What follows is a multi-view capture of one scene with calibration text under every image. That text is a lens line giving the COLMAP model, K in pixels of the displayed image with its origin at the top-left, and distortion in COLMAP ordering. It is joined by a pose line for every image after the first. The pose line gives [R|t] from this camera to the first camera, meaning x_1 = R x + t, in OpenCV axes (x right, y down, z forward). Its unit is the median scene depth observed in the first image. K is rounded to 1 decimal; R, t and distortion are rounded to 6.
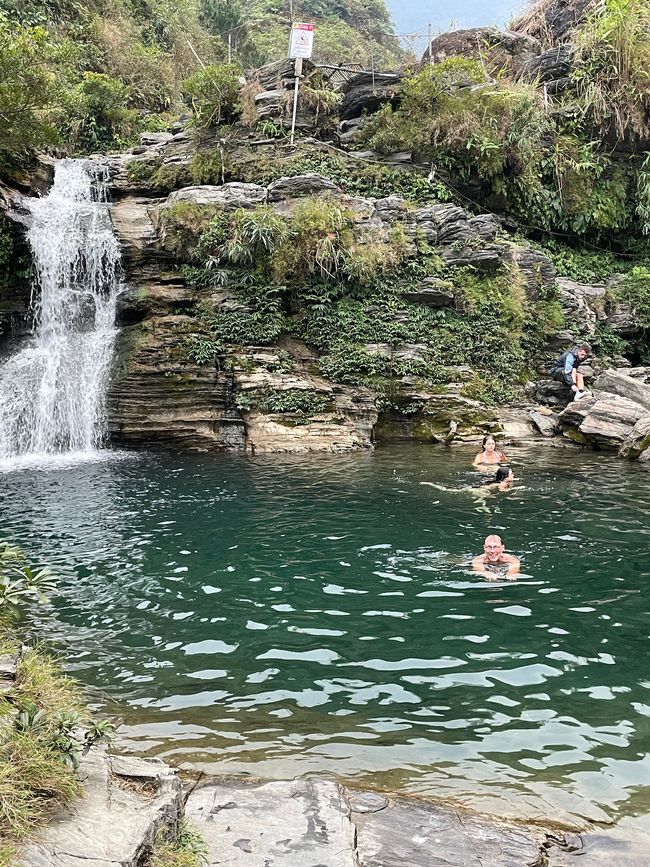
lens RADIAL K [[1072.2, 0, 325.2], [0, 1072.2, 475.9], [0, 0, 1]] dist [0.098199, -0.055780]
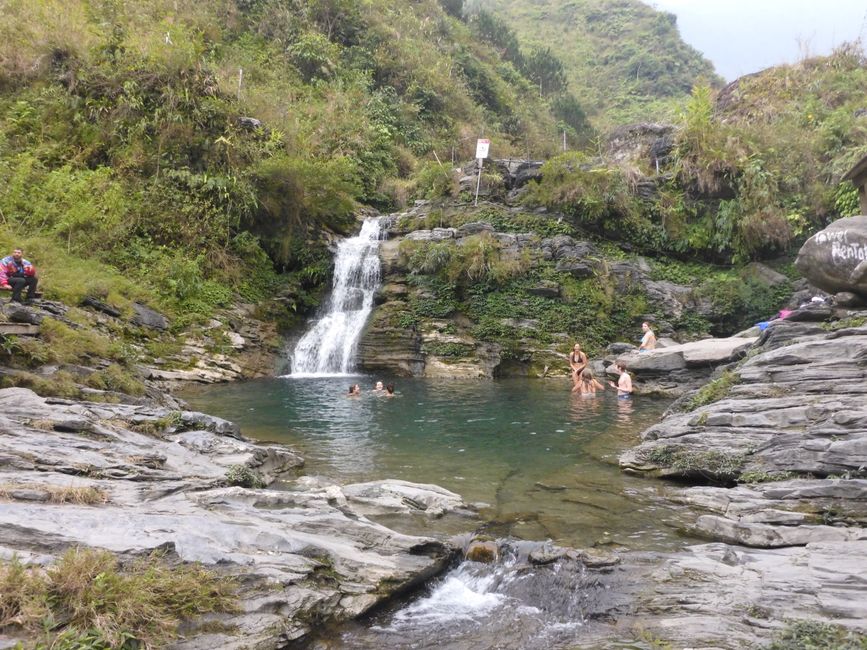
lens RADIAL K [[1072.2, 0, 433.5], [0, 1072.2, 325.0], [0, 0, 1]] dist [0.098199, -0.055780]
pose [[0.897279, 0.014364, -0.441230, 0.683120], [-0.081016, 0.987854, -0.132594, 0.118594], [0.433967, 0.154720, 0.887544, -0.535754]]
